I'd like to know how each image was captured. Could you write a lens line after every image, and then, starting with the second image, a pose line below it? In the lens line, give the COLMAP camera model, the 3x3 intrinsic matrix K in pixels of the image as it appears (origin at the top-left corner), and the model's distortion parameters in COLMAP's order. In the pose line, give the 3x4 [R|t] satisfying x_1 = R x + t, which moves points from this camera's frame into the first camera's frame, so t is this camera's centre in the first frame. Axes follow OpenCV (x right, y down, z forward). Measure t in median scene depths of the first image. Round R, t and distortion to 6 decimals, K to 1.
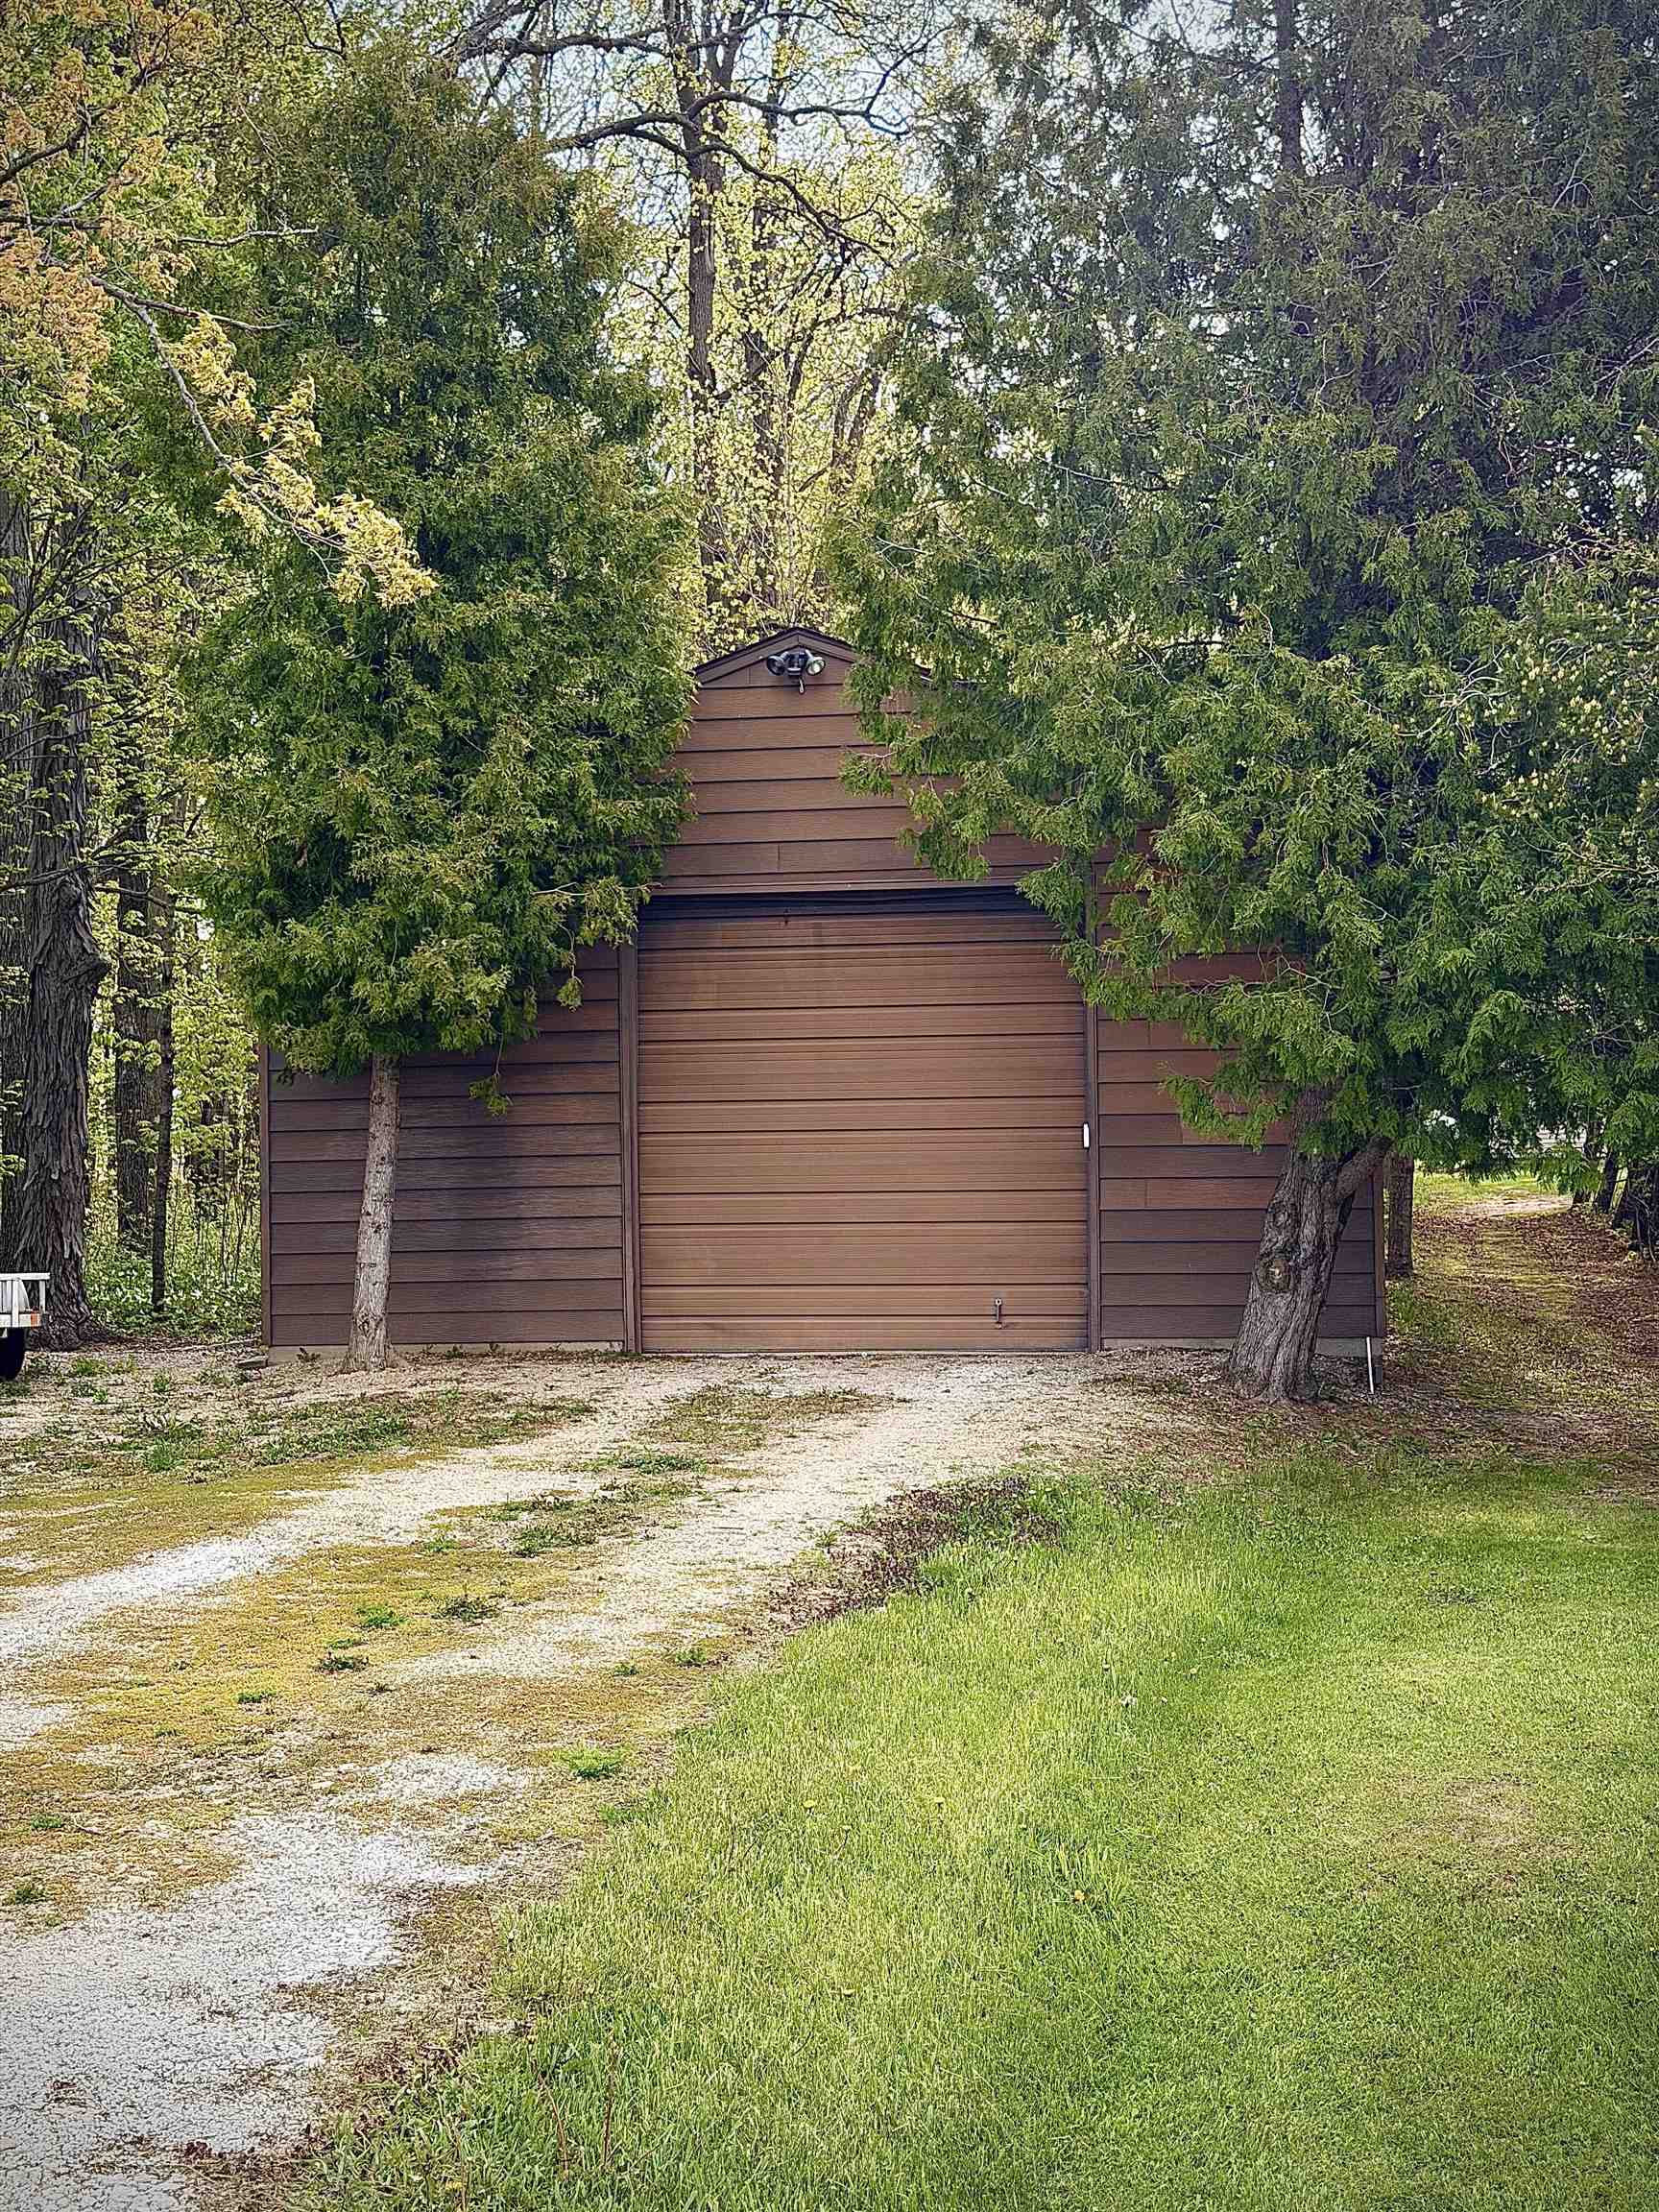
lens RADIAL K [[3340.6, 0, 829.5], [0, 3340.6, 1106.0], [0, 0, 1]] dist [-0.152969, 0.001929]
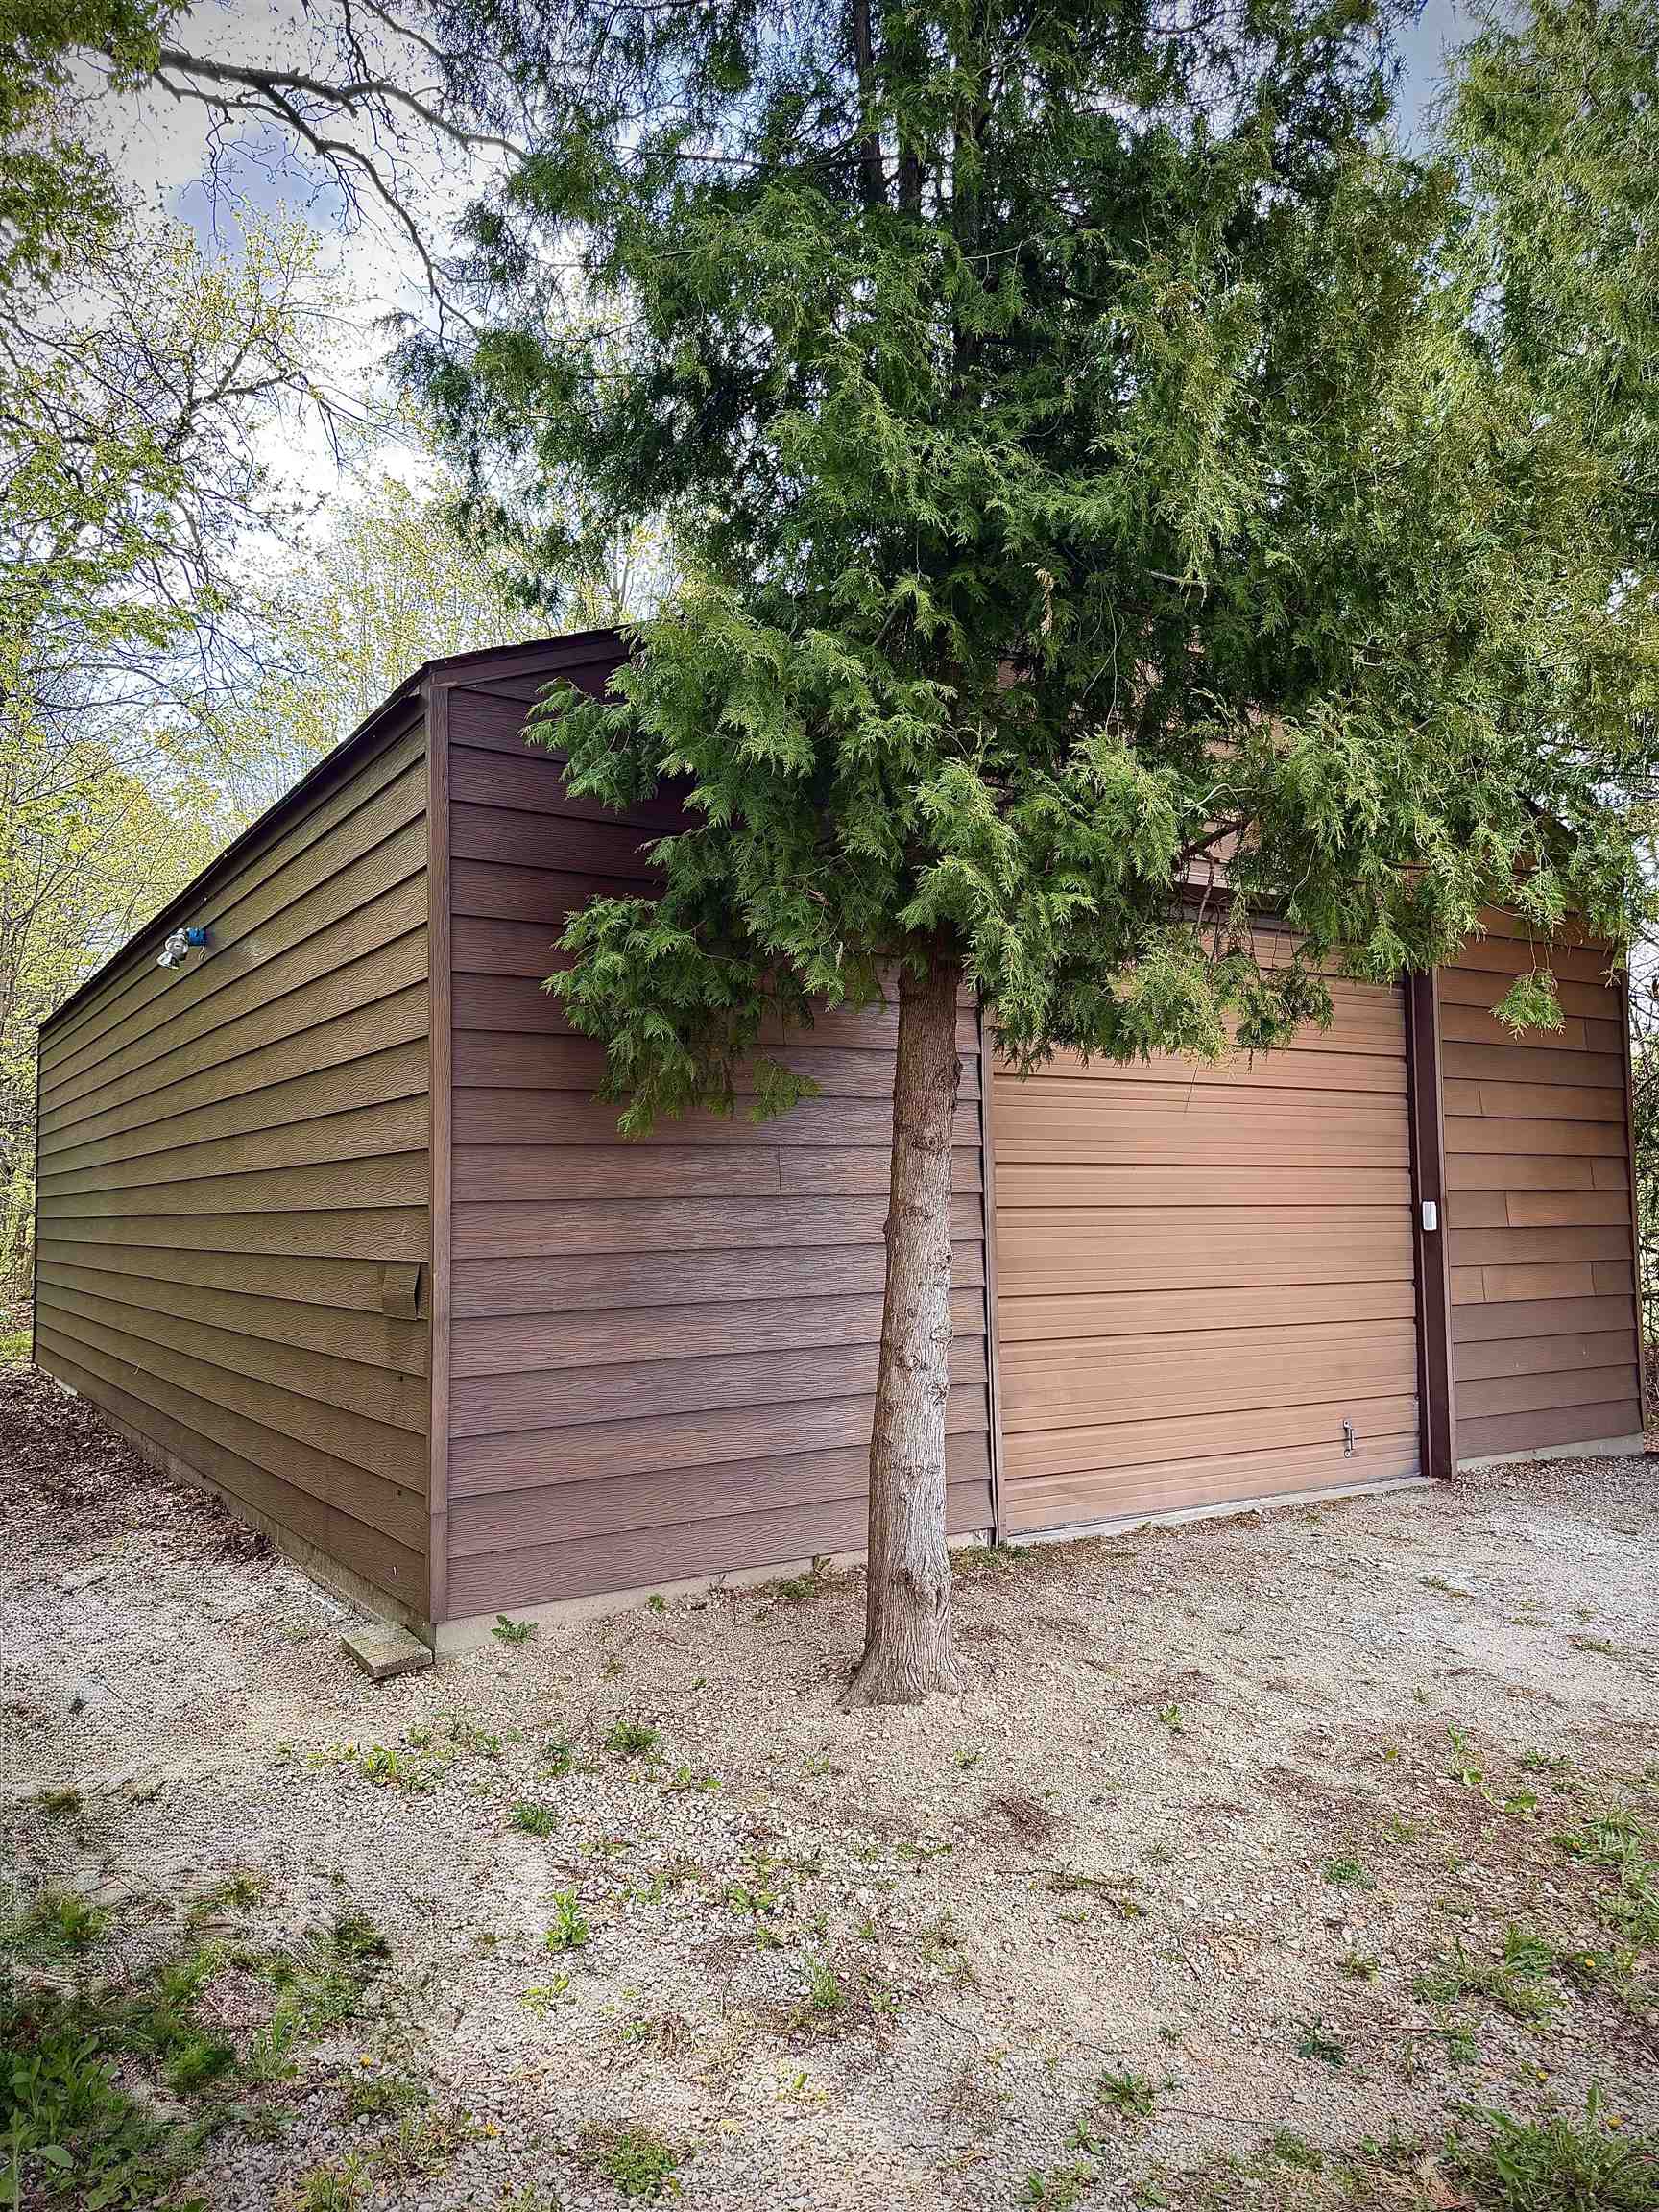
lens RADIAL K [[1603.8, 0, 829.5], [0, 1603.8, 1106.0], [0, 0, 1]] dist [0.003539, 0.000694]
pose [[0.741874, 0.050117, 0.668664, -0.312247], [-0.012429, 0.998059, -0.061016, 0.008134], [-0.670424, 0.036955, 0.741057, 0.825151]]
